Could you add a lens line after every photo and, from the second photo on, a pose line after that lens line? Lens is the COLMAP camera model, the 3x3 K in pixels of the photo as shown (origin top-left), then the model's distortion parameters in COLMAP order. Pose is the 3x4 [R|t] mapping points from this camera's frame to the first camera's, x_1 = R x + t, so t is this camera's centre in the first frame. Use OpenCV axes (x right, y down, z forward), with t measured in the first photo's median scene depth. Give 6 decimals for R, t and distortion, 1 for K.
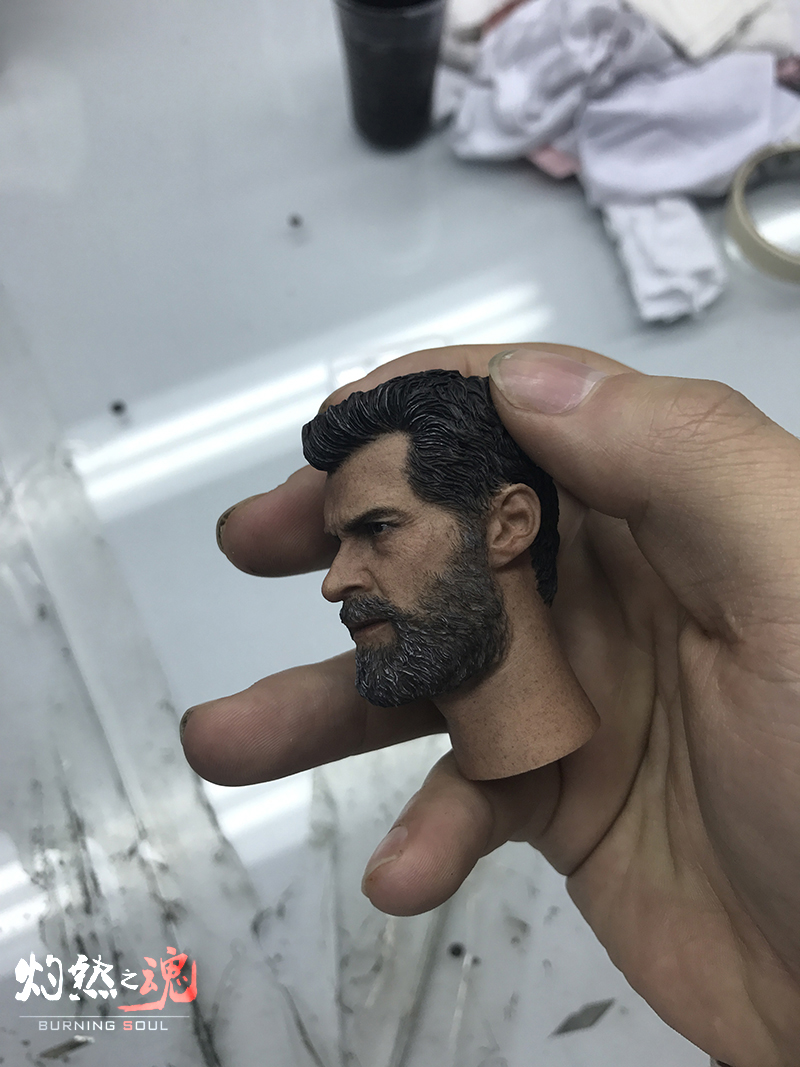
lens RADIAL K [[927.5, 0, 391.3], [0, 927.5, 536.4], [0, 0, 1]] dist [0.173445, -0.061007]
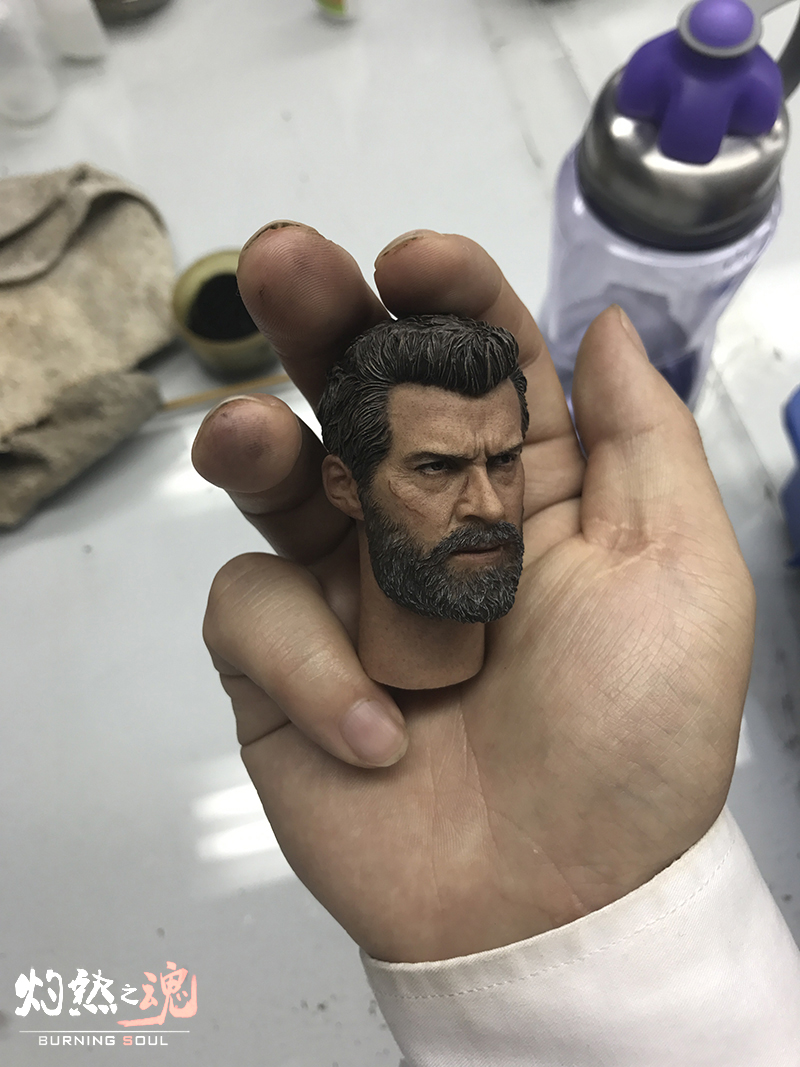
lens RADIAL K [[927.5, 0, 387.2], [0, 927.5, 549.3], [0, 0, 1]] dist [0.173445, -0.061007]
pose [[0.093250, 0.034848, 0.995033, -1.129391], [-0.069865, 0.997153, -0.028375, 0.139556], [-0.993188, -0.066872, 0.095420, 1.038023]]
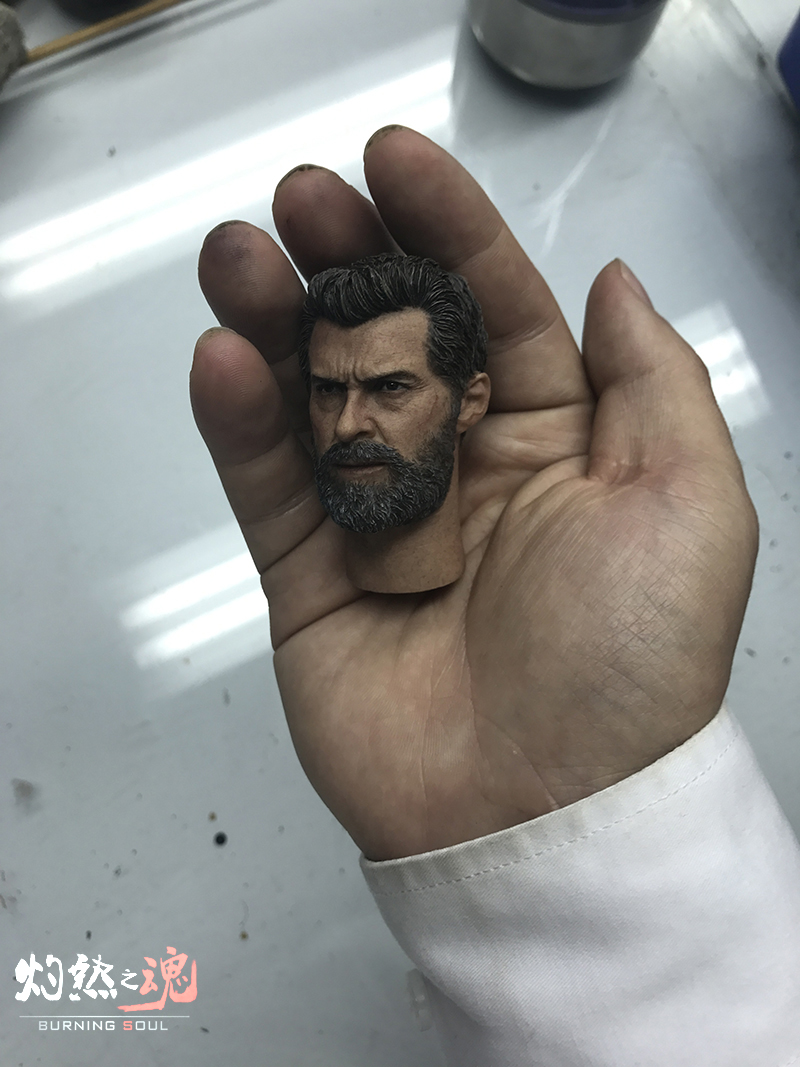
lens RADIAL K [[927.5, 0, 407.9], [0, 927.5, 532.5], [0, 0, 1]] dist [0.173445, -0.061007]
pose [[0.748219, 0.084897, 0.657998, -0.776635], [-0.197261, 0.975394, 0.098460, 0.052575], [-0.633448, -0.203467, 0.746555, 0.058521]]
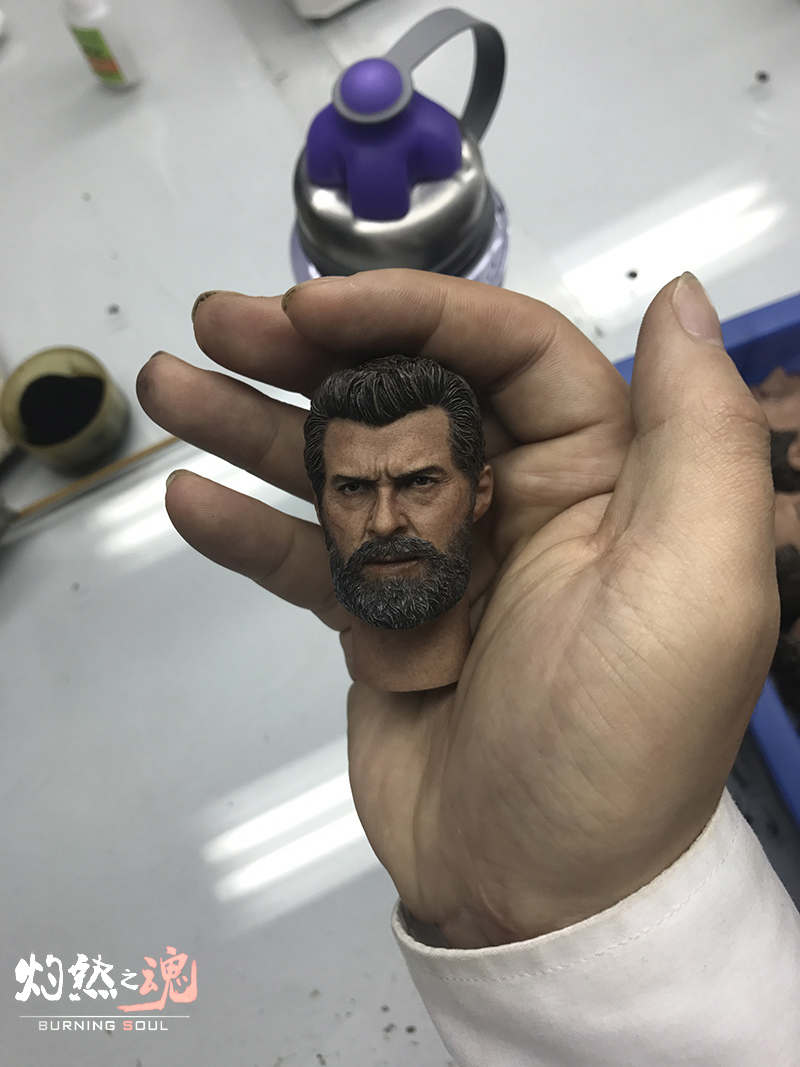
lens RADIAL K [[927.5, 0, 409.3], [0, 927.5, 534.1], [0, 0, 1]] dist [0.173445, -0.061007]
pose [[0.583848, 0.114623, 0.803731, -0.994975], [-0.123189, 0.991028, -0.051847, 0.124846], [-0.802462, -0.068740, 0.592730, 0.296373]]
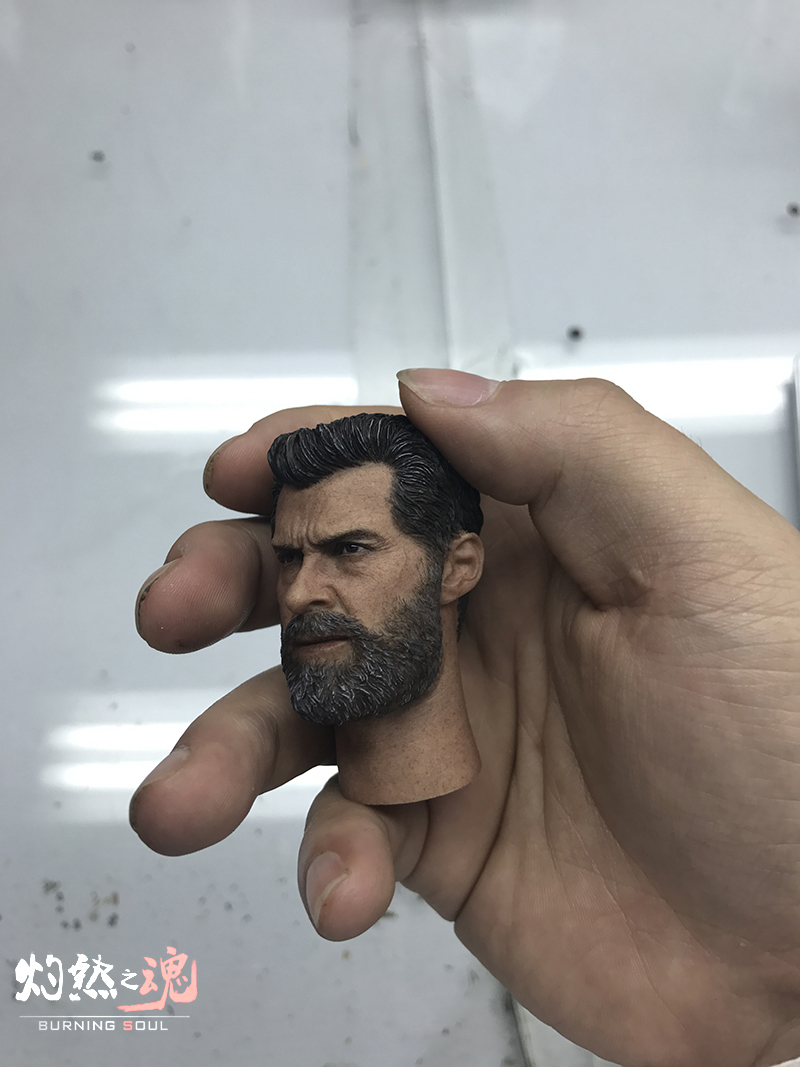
lens RADIAL K [[927.5, 0, 404.7], [0, 927.5, 528.9], [0, 0, 1]] dist [0.173445, -0.061007]
pose [[0.867536, 0.192876, 0.458454, -0.447747], [-0.149455, 0.980241, -0.129582, 0.096042], [-0.474388, 0.043899, 0.879221, 0.059178]]
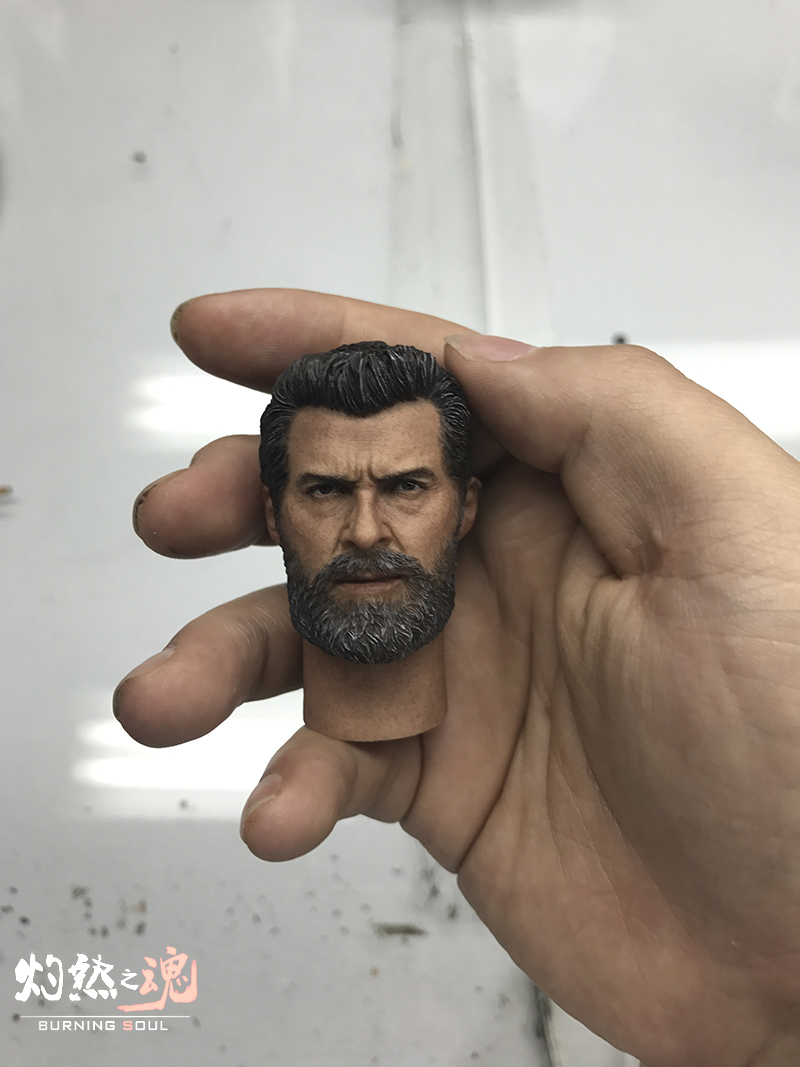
lens RADIAL K [[927.5, 0, 415.4], [0, 927.5, 530.9], [0, 0, 1]] dist [0.173445, -0.061007]
pose [[0.460987, 0.190116, 0.866803, -0.886704], [-0.149753, 0.979439, -0.135178, 0.176344], [-0.874680, -0.067491, 0.479979, 0.510129]]
